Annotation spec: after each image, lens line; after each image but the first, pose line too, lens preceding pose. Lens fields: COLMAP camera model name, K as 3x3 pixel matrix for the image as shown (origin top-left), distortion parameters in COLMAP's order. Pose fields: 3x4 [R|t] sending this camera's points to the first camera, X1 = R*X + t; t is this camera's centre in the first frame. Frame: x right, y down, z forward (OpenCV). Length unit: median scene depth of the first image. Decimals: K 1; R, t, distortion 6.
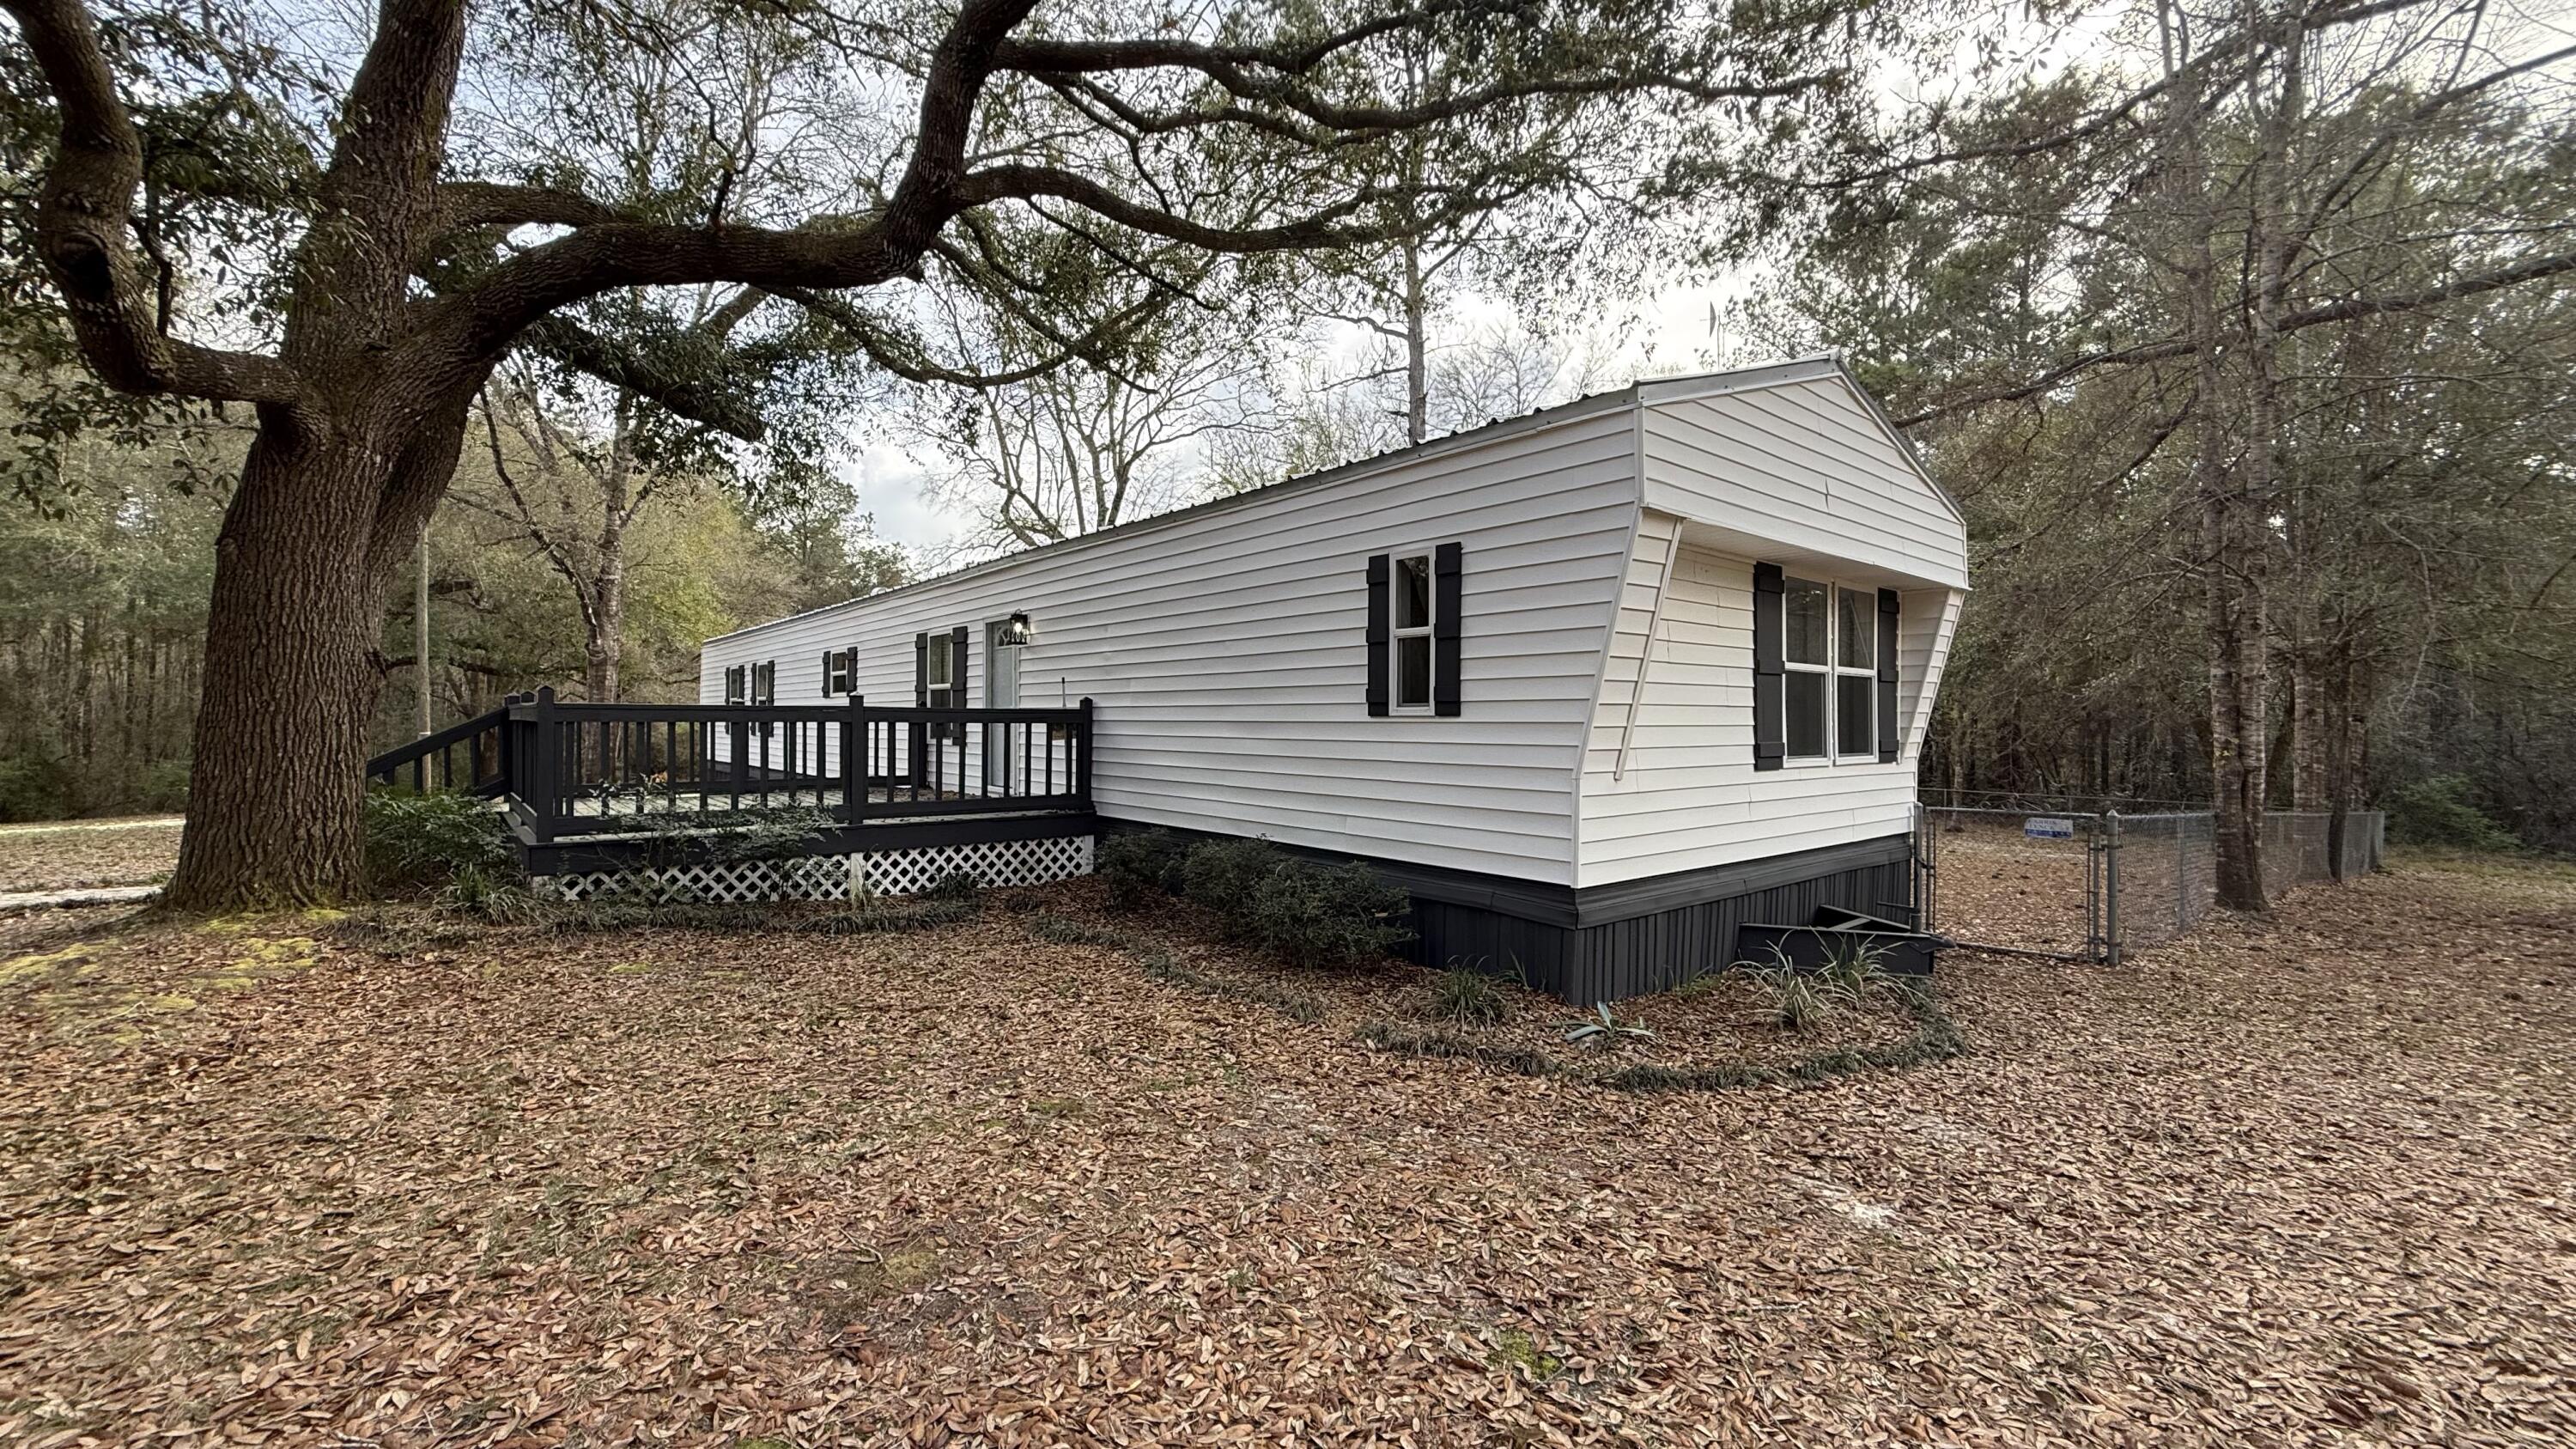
lens RADIAL K [[1026.2, 0, 1288.0], [0, 1026.2, 724.5], [0, 0, 1]] dist [0.001102, 0.000024]
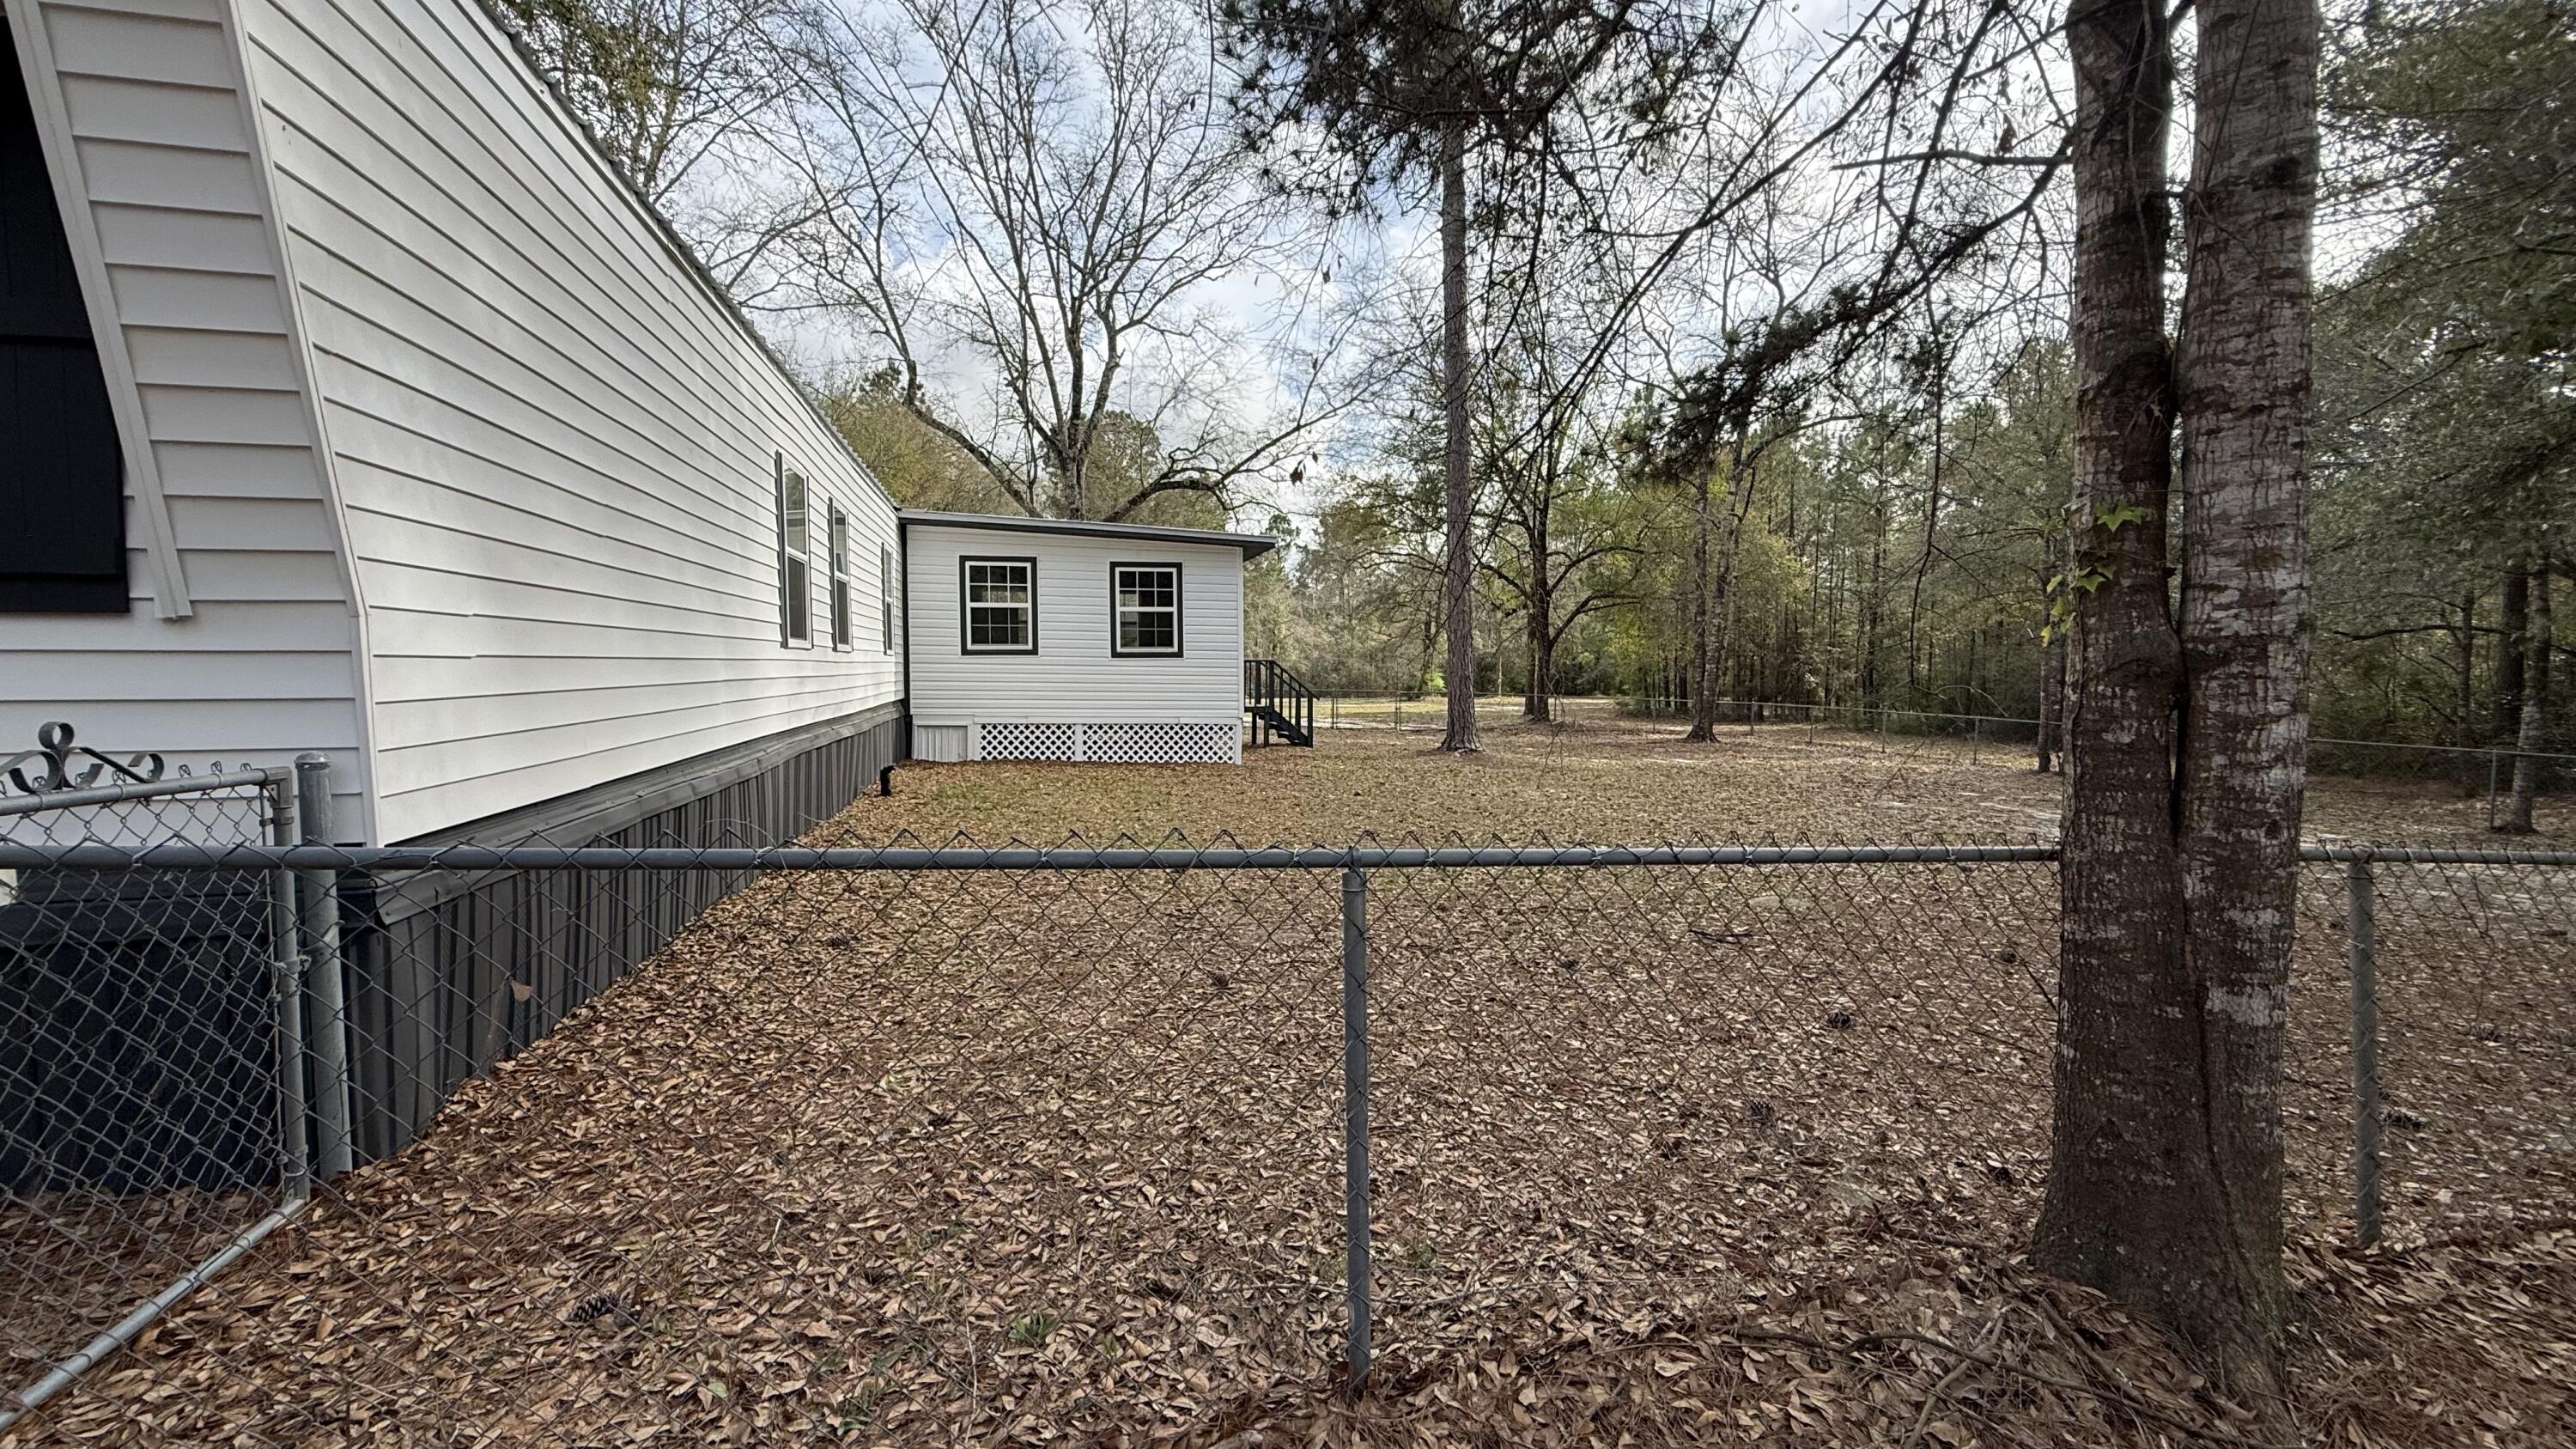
lens RADIAL K [[1026.2, 0, 1288.0], [0, 1026.2, 724.5], [0, 0, 1]] dist [0.001102, 0.000024]
pose [[0.899775, 0.020694, -0.435864, 0.463765], [0.006462, 0.998133, 0.060728, 0.024078], [0.436307, -0.057458, 0.897962, 0.395007]]
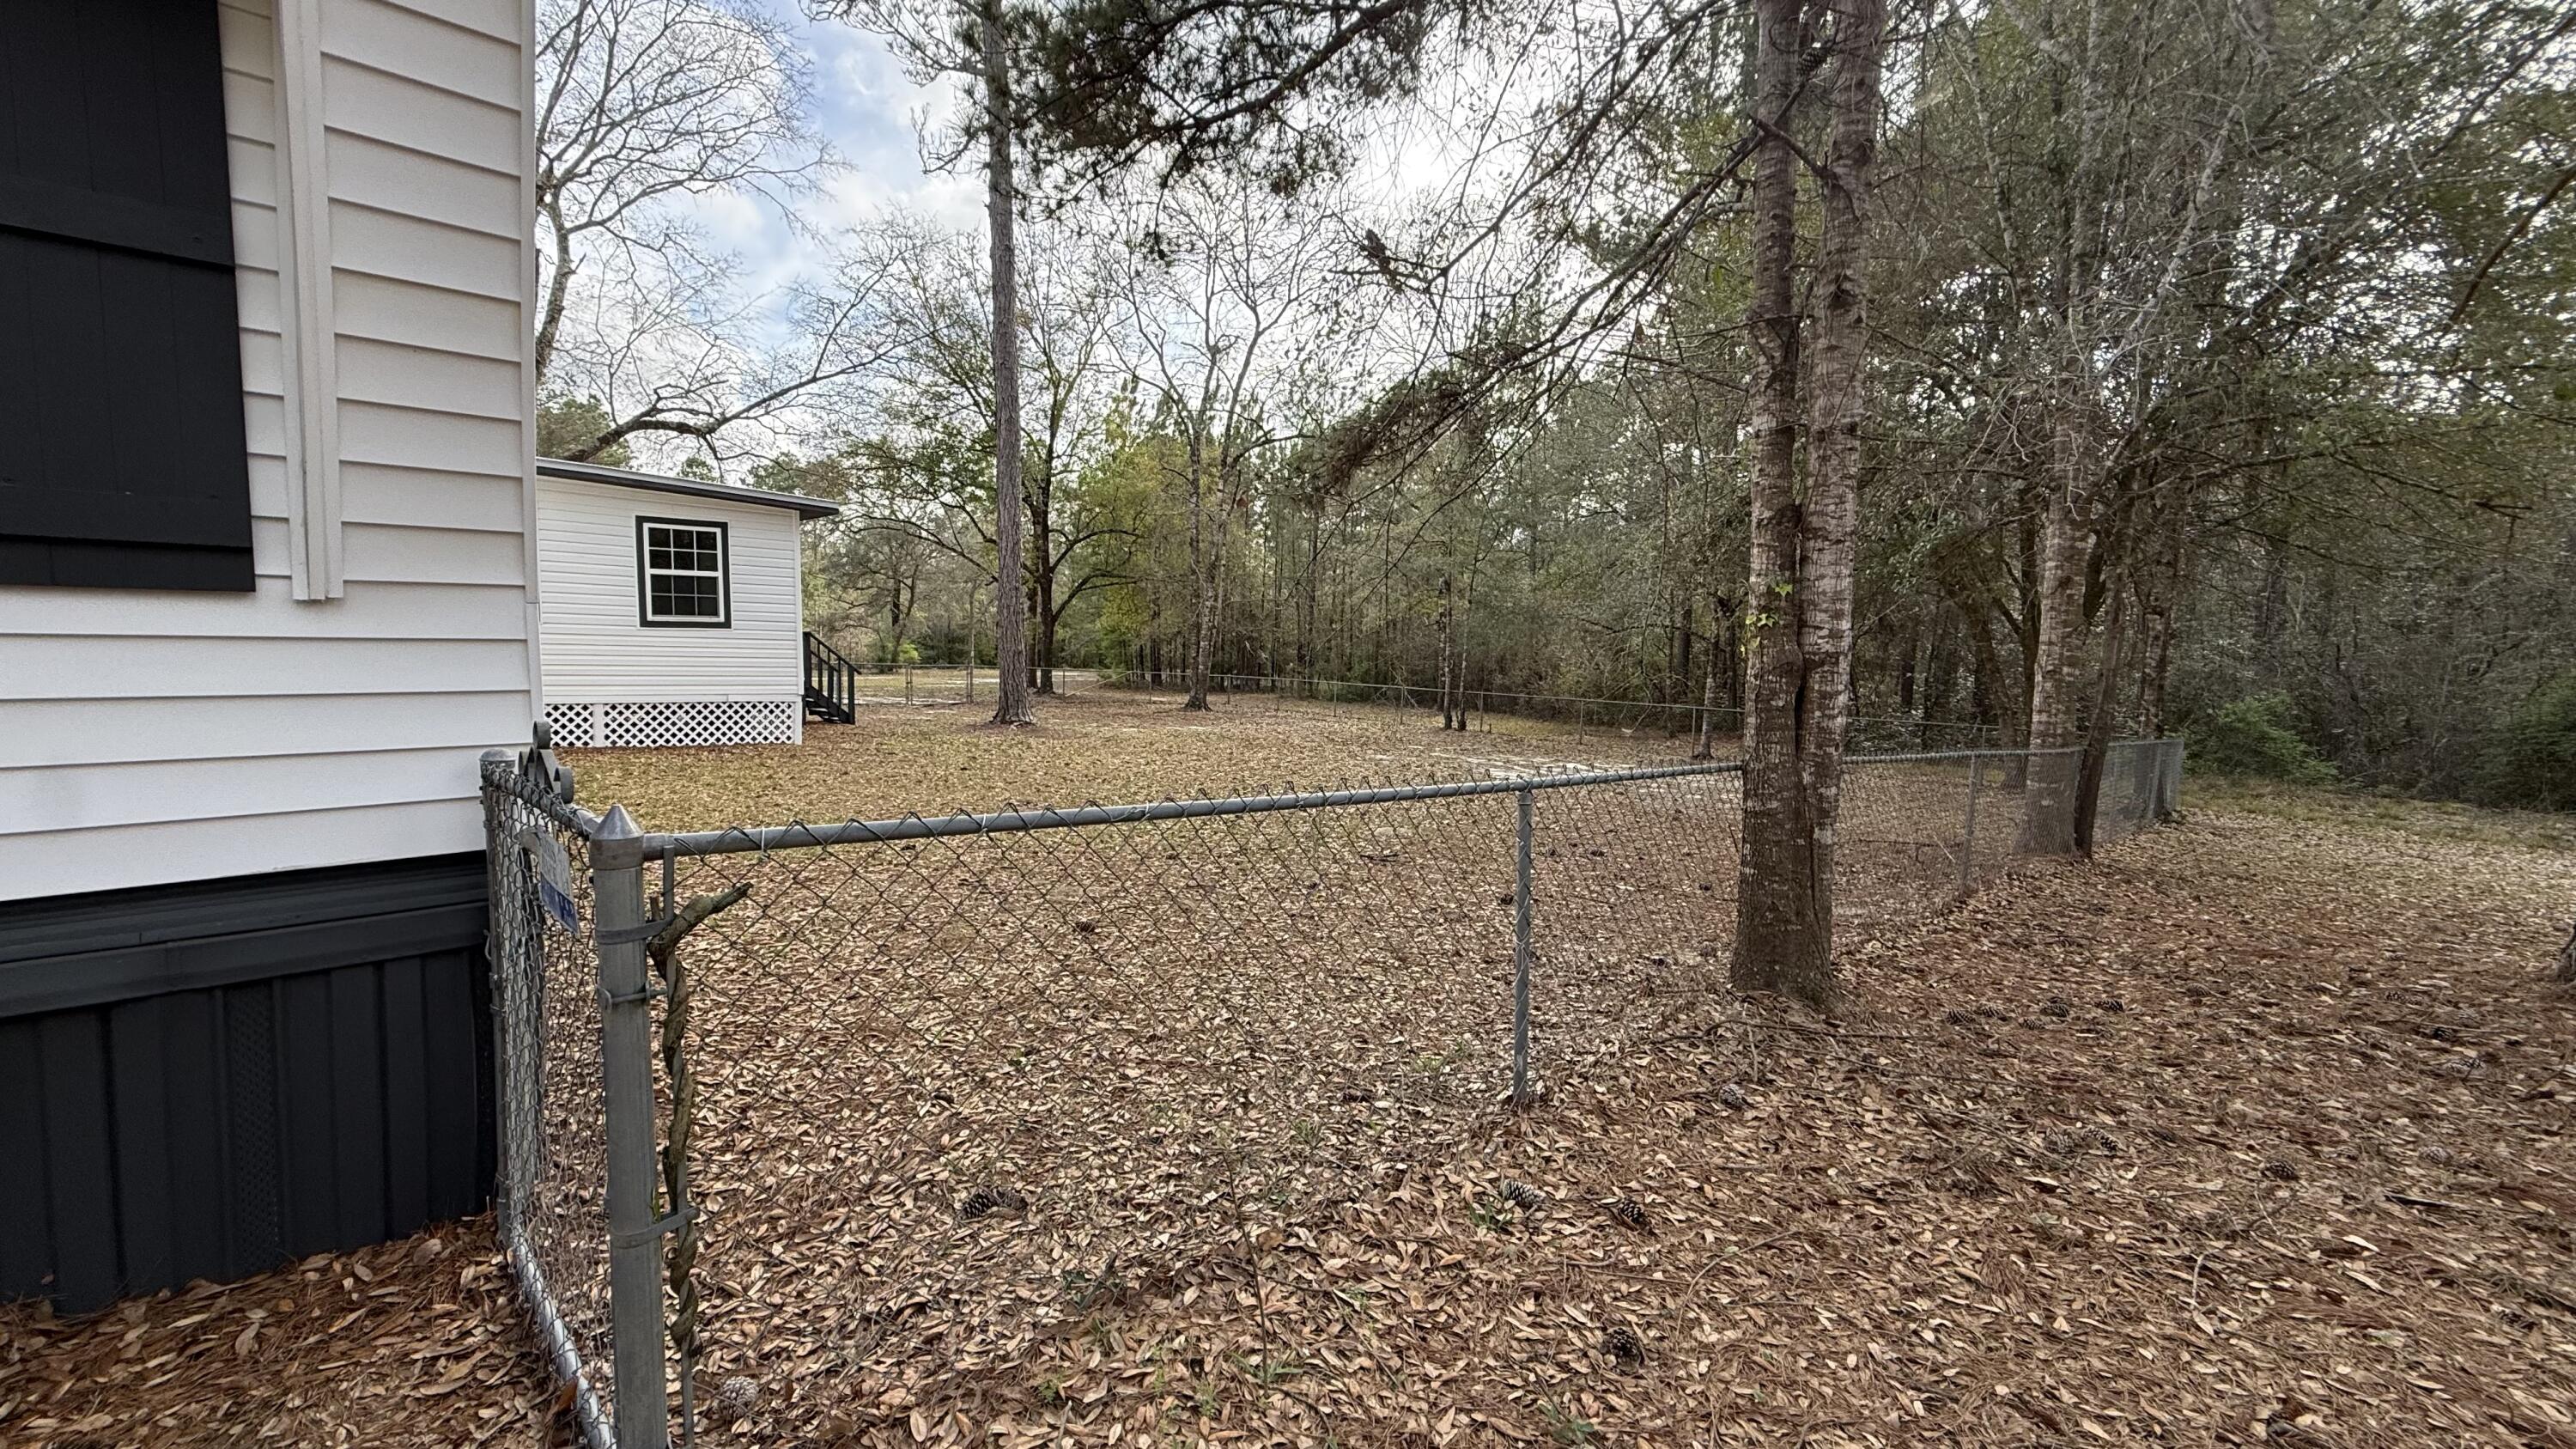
lens RADIAL K [[1026.2, 0, 1288.0], [0, 1026.2, 724.5], [0, 0, 1]] dist [0.001102, 0.000024]
pose [[0.996557, 0.006316, 0.082671, 0.372744], [-0.013478, 0.996173, 0.086357, 0.019942], [-0.081809, -0.087174, 0.992828, 0.326610]]
